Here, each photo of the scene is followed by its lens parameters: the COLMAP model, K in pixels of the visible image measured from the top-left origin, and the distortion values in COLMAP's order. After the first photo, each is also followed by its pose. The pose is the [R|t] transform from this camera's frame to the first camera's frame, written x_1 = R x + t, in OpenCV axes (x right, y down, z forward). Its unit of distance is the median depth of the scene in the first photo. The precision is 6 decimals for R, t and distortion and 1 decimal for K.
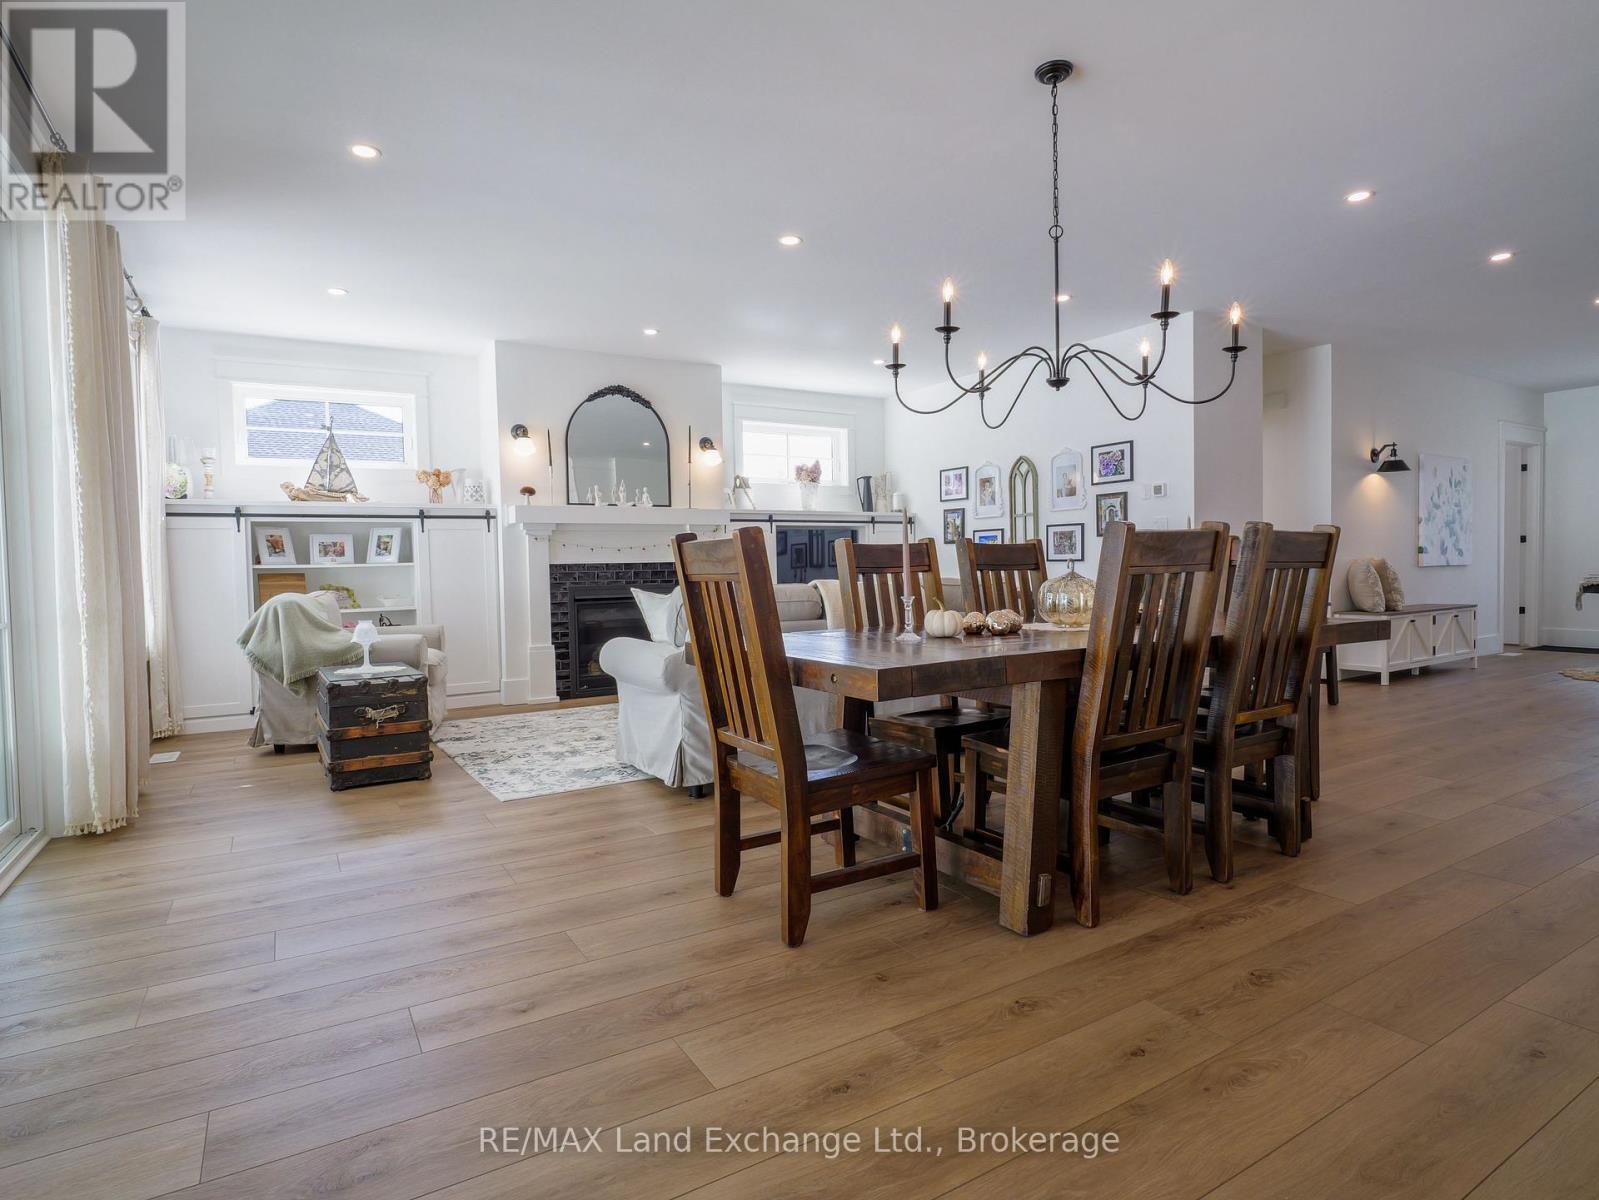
lens RADIAL K [[871.8, 0, 795.9], [0, 871.8, 597.9], [0, 0, 1]] dist [-0.015563, 0.000819]
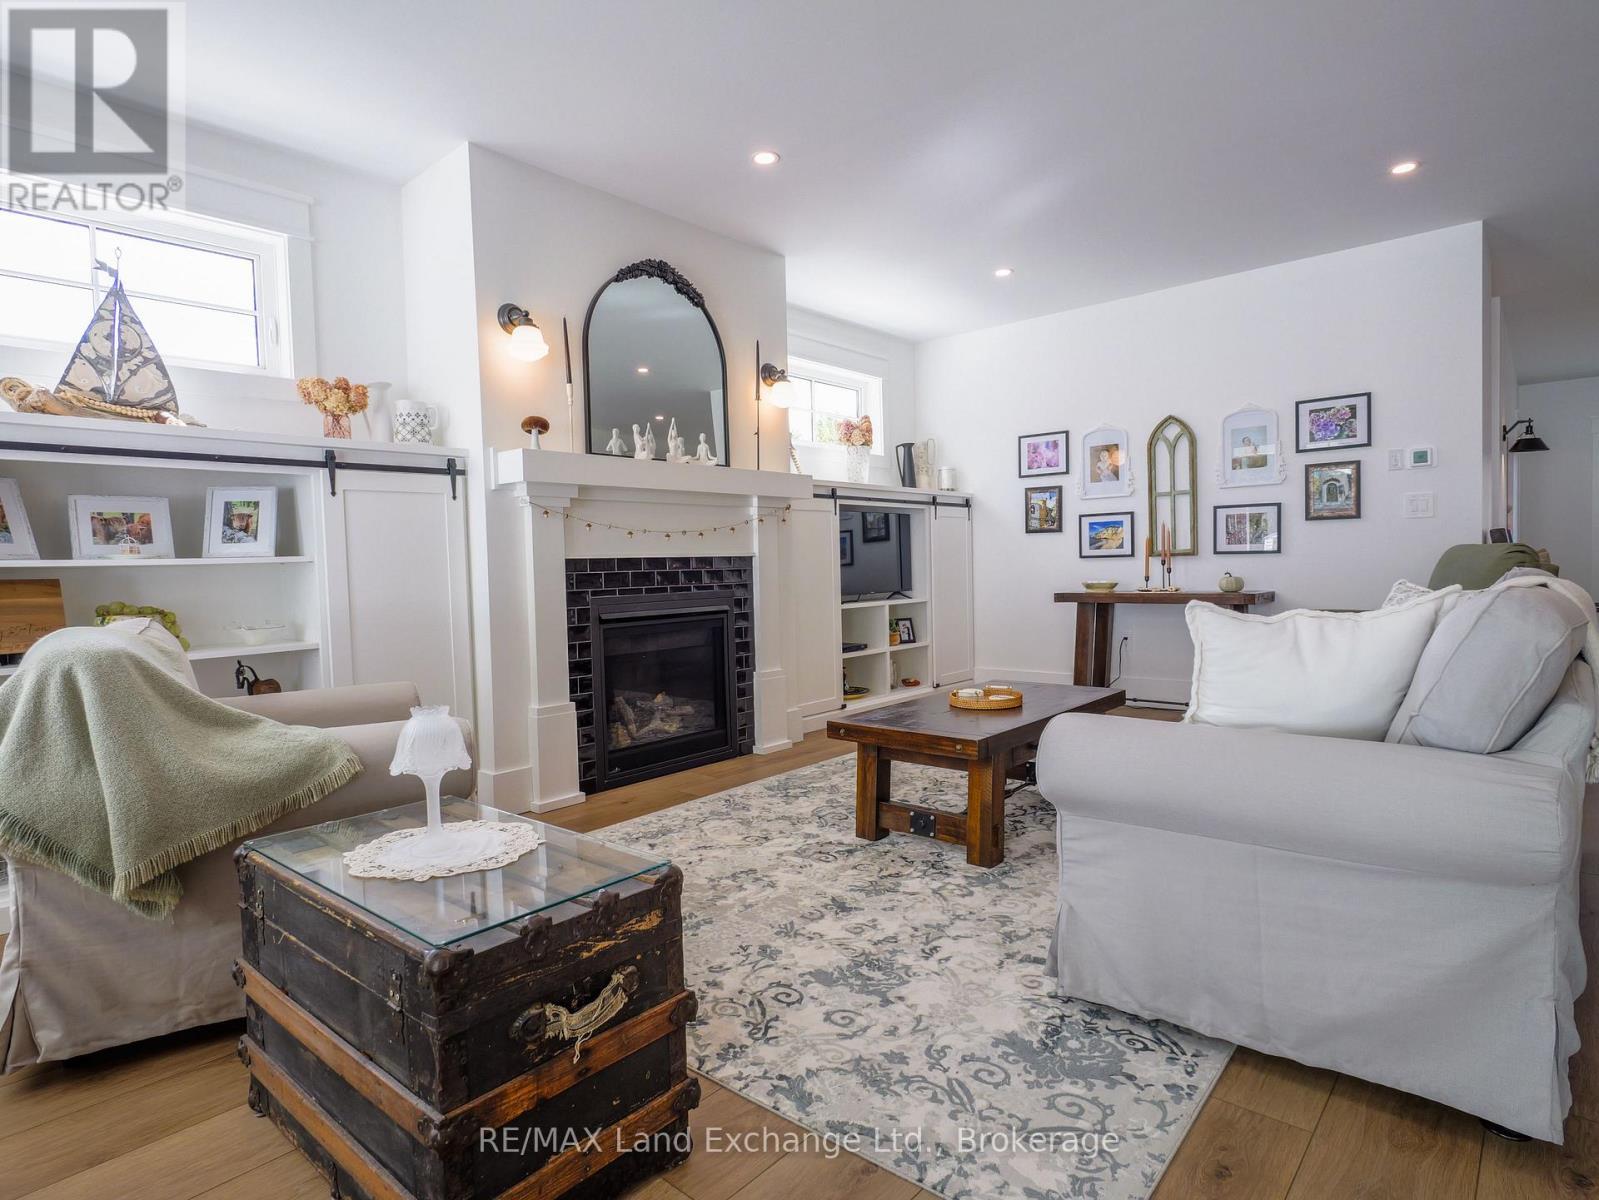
lens RADIAL K [[871.8, 0, 798.9], [0, 871.8, 595.2], [0, 0, 1]] dist [-0.015563, 0.000819]
pose [[0.953654, -0.016385, 0.300459, -0.309218], [0.018865, 0.999808, -0.005355, -0.009583], [-0.300313, 0.010775, 0.953780, 0.420635]]
